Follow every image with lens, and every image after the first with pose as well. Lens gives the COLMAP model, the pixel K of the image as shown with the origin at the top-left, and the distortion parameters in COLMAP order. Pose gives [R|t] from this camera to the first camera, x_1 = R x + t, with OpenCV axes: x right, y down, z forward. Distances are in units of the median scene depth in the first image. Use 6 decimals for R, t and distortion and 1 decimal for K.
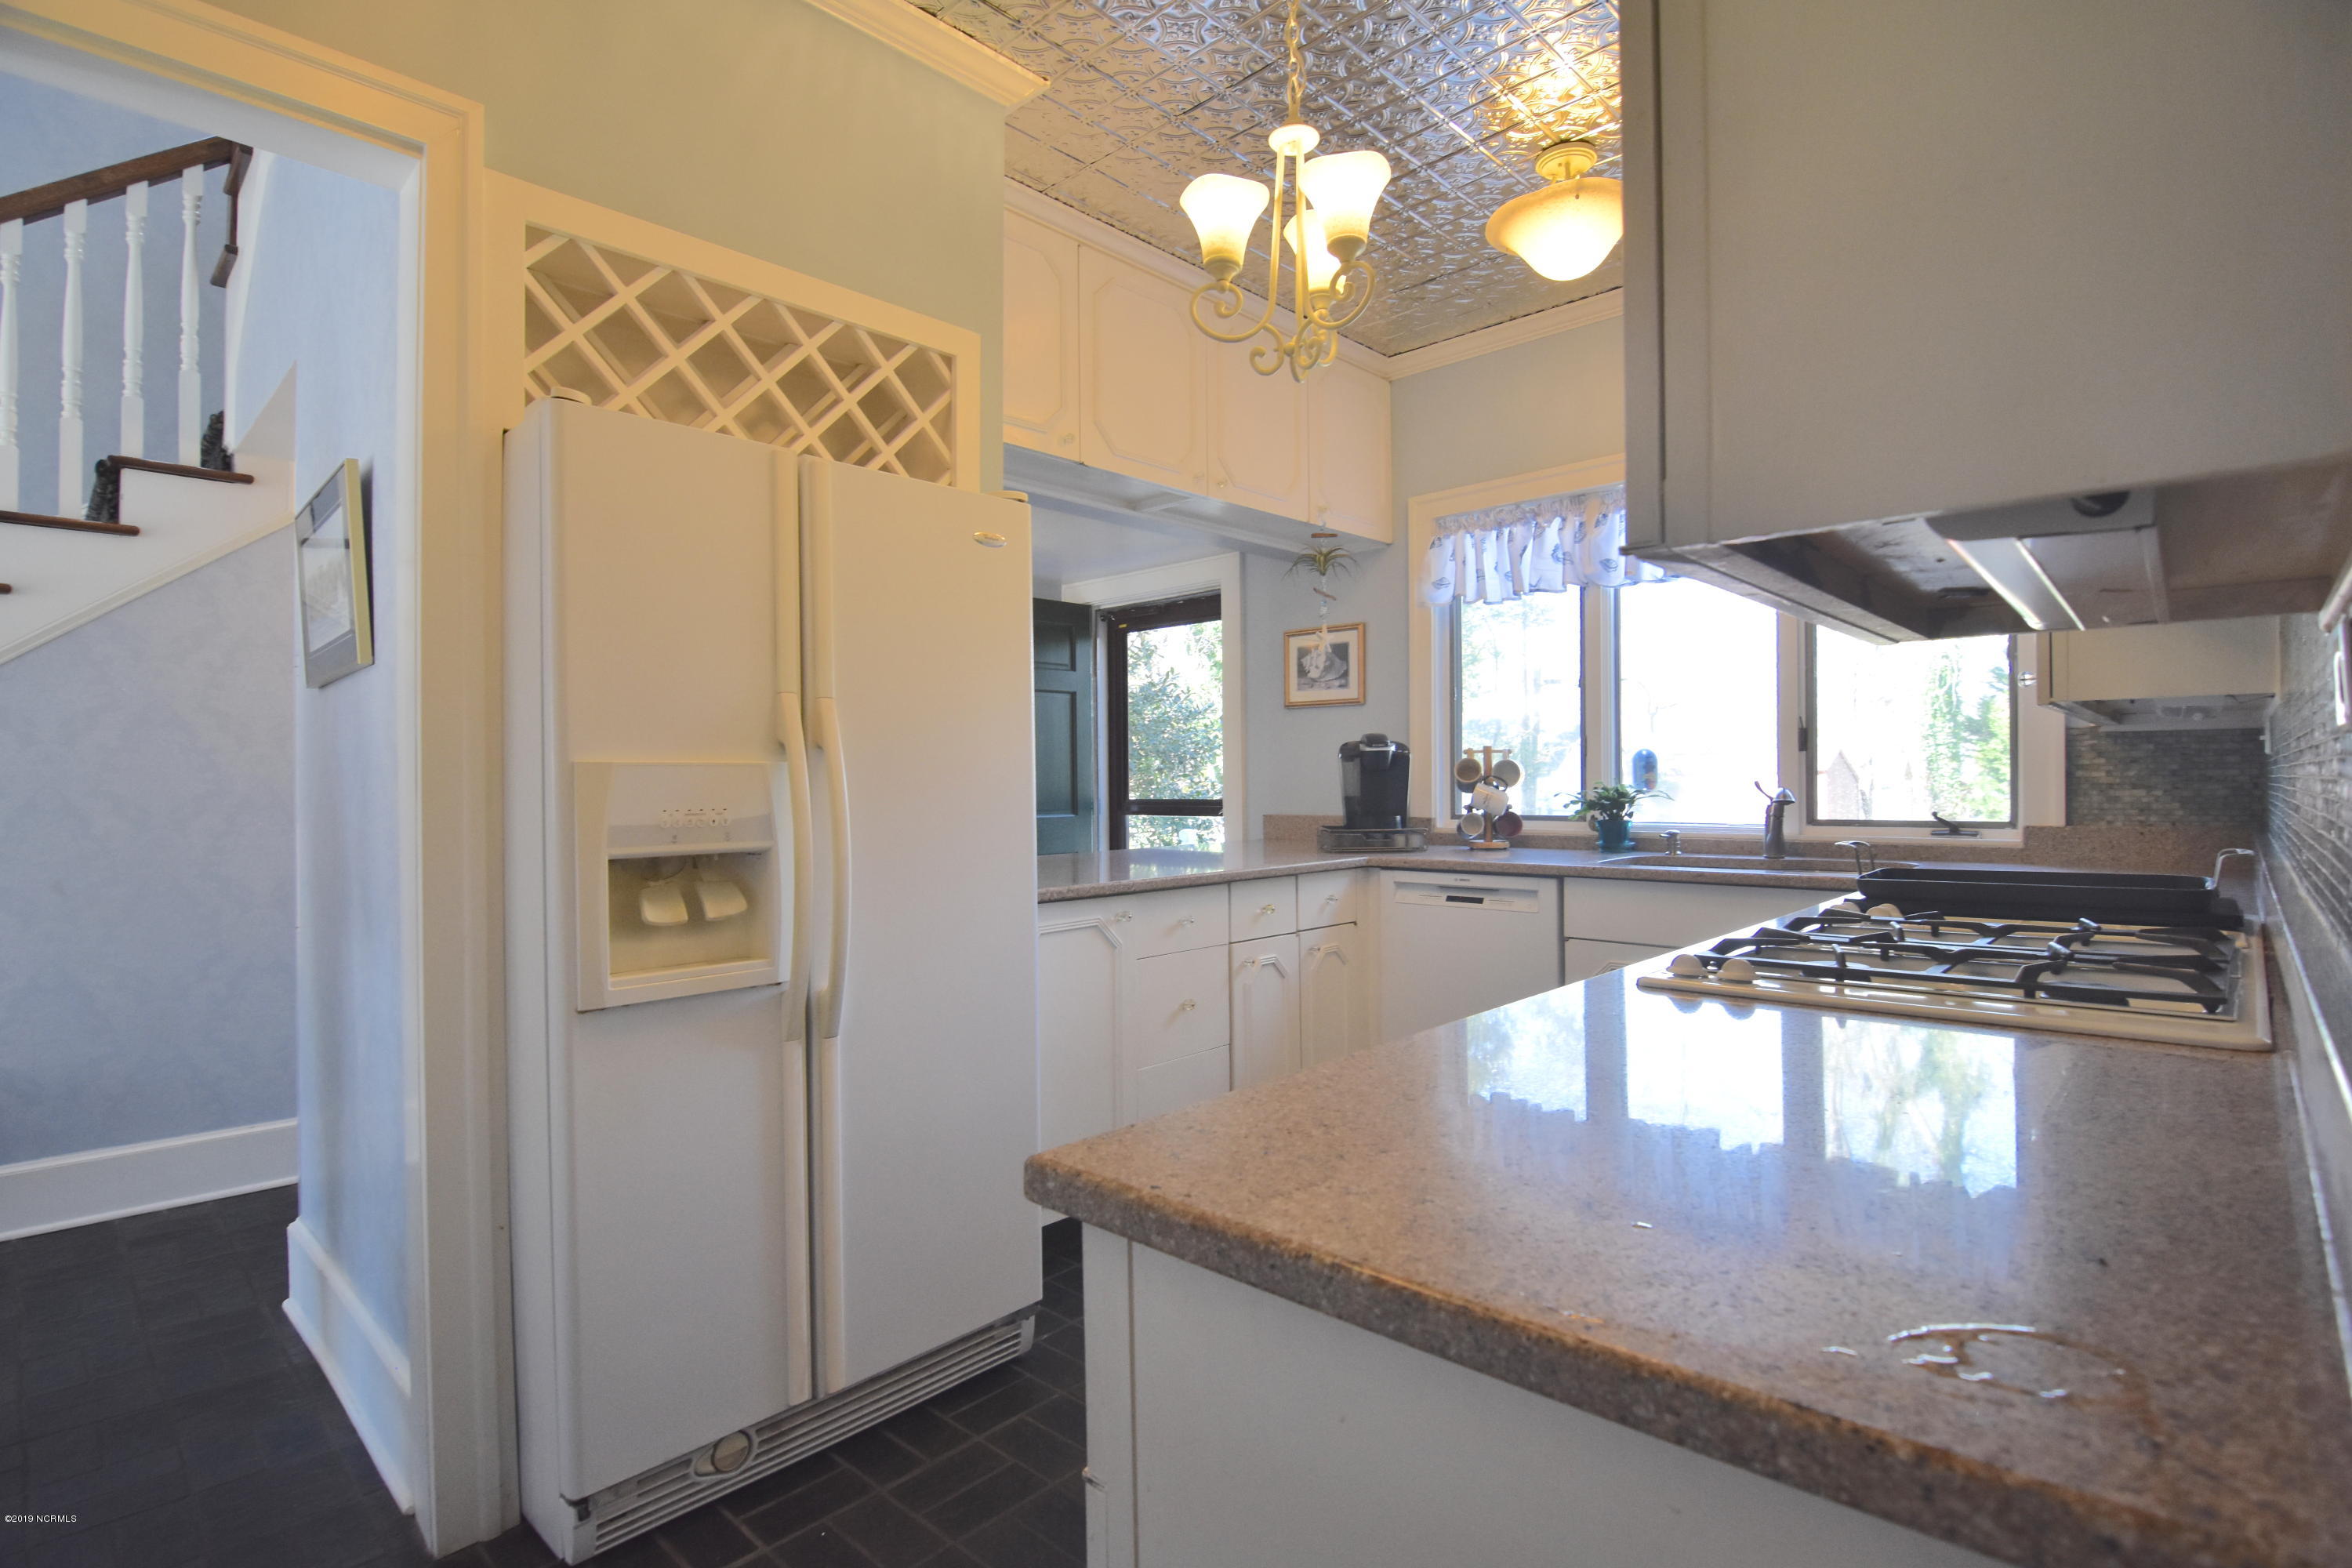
lens RADIAL K [[1129.3, 0, 1180.7], [0, 1129.3, 778.9], [0, 0, 1]] dist [-0.009350, -0.010215]
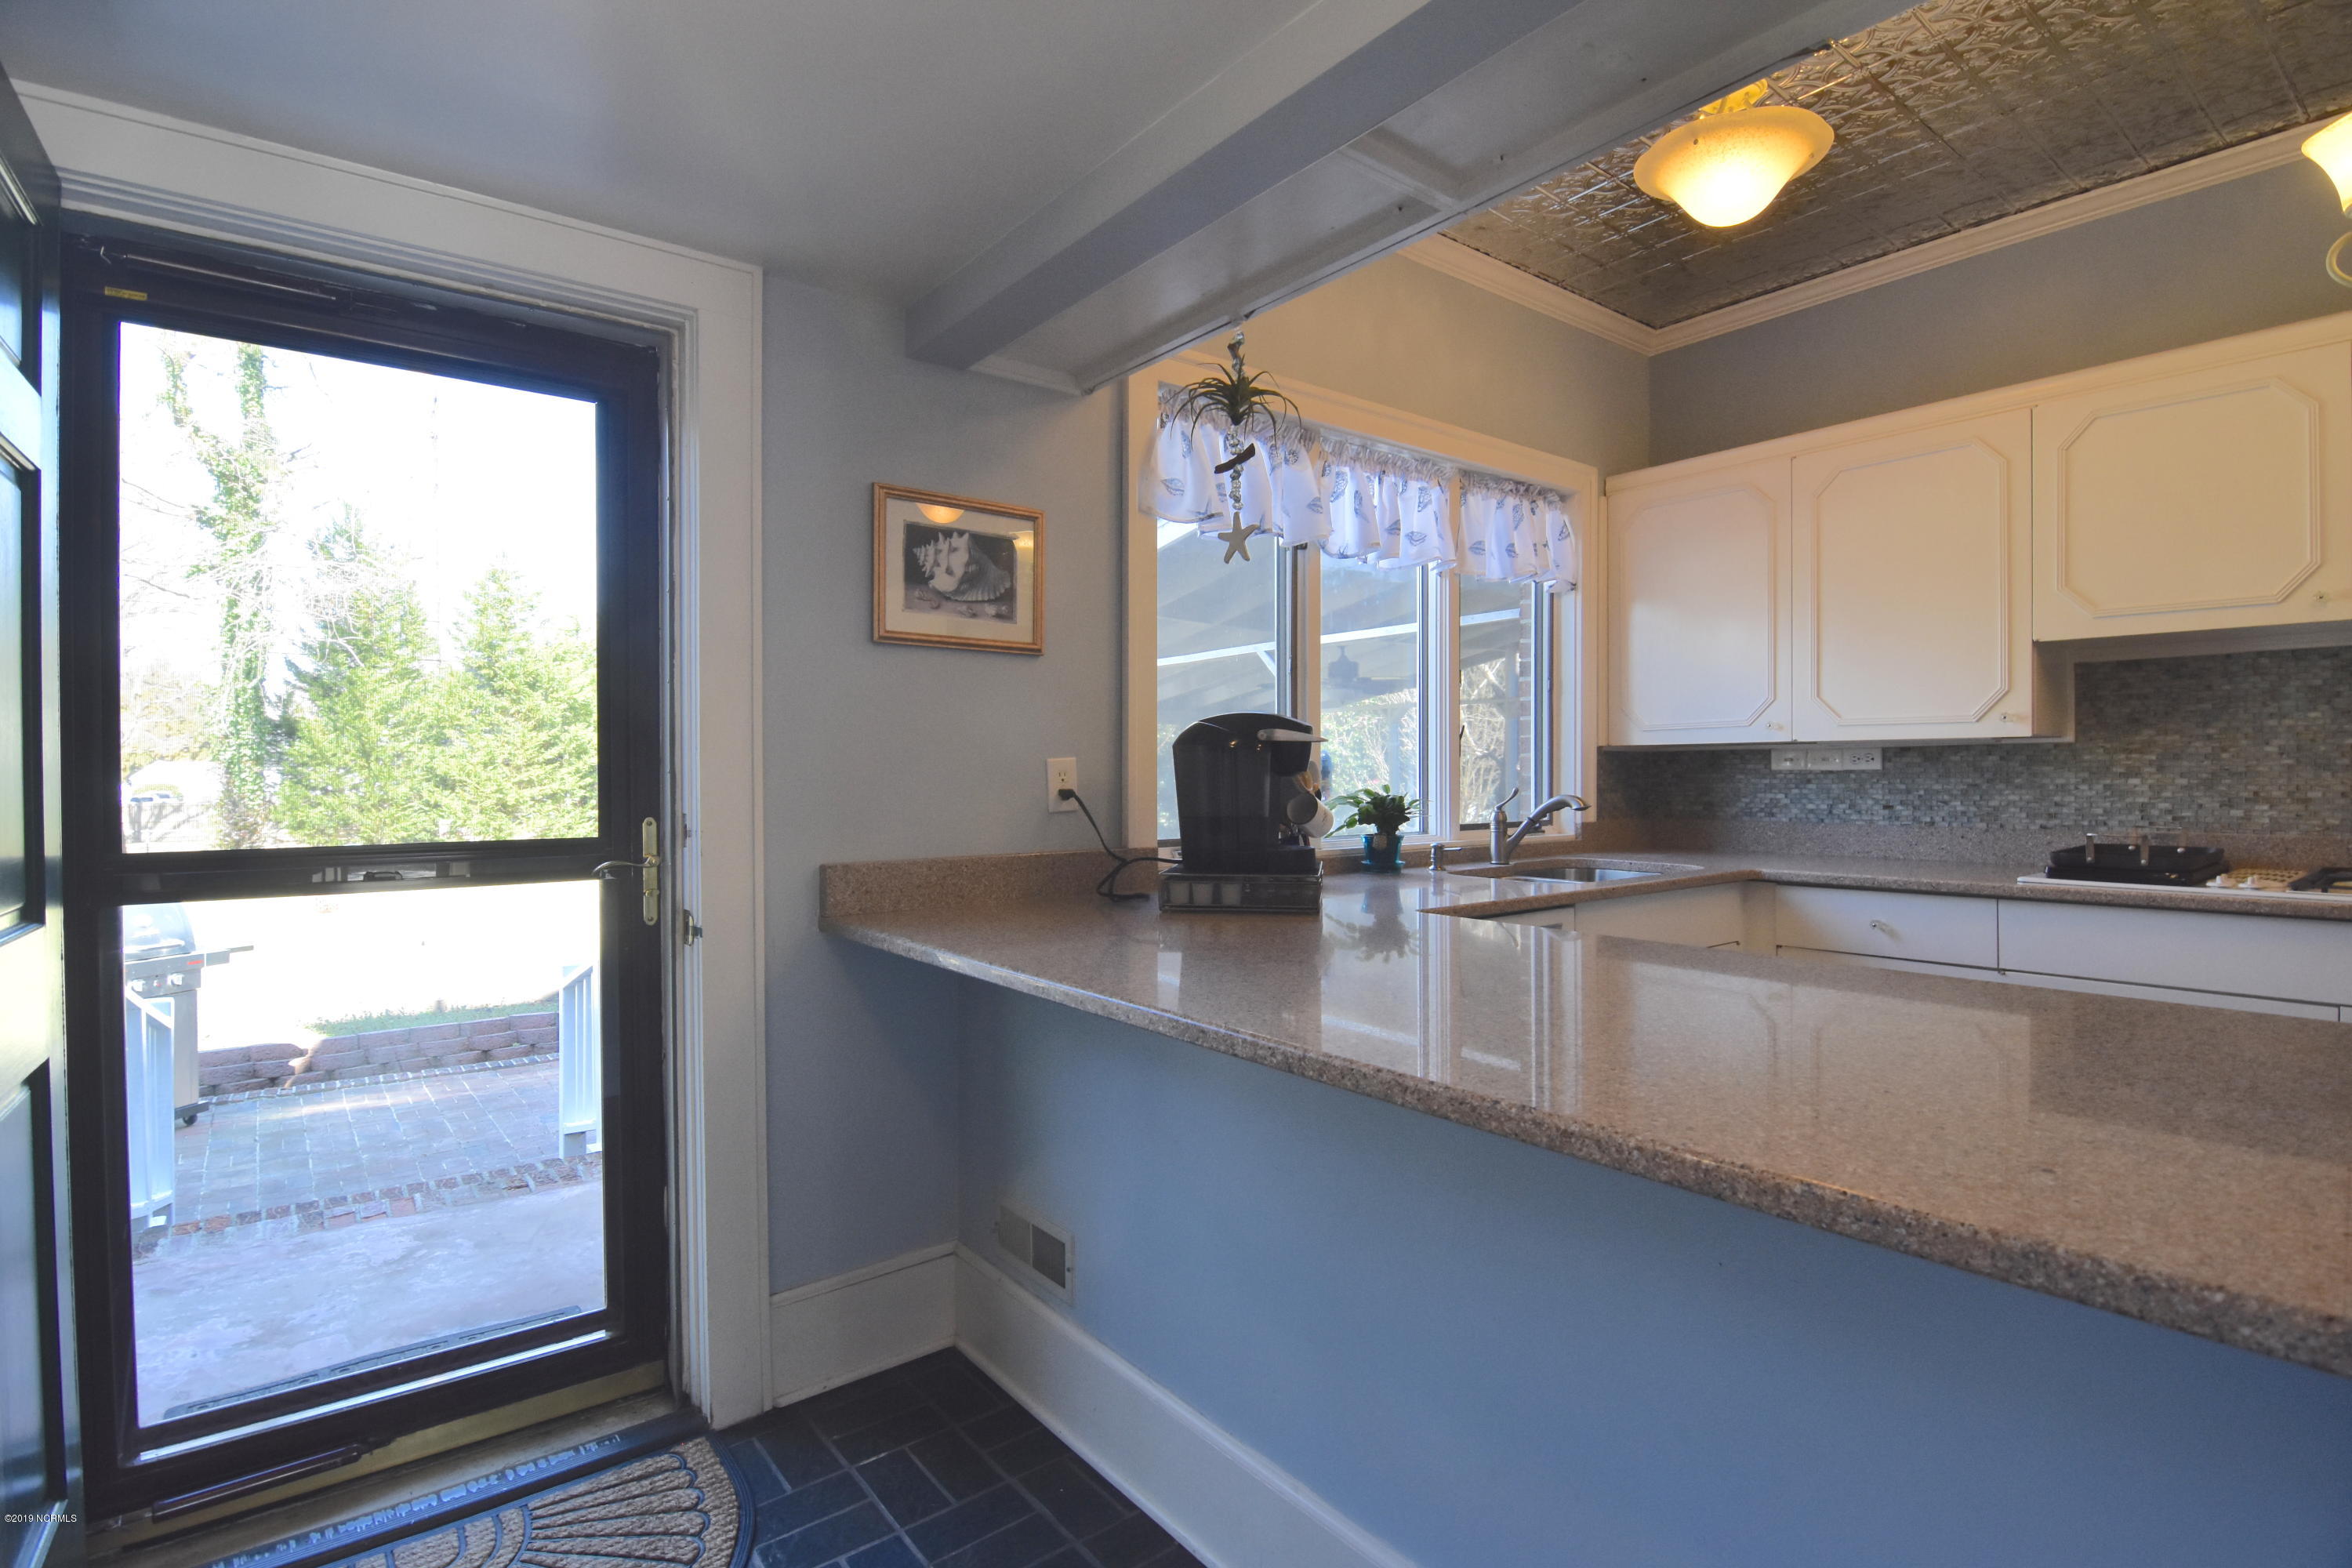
lens RADIAL K [[1129.3, 0, 1175.3], [0, 1129.3, 785.3], [0, 0, 1]] dist [-0.009350, -0.010215]
pose [[0.152616, -0.001801, 0.988284, -0.457265], [0.000856, 0.999998, 0.001690, -0.002070], [-0.988285, 0.000588, 0.152617, 0.994833]]
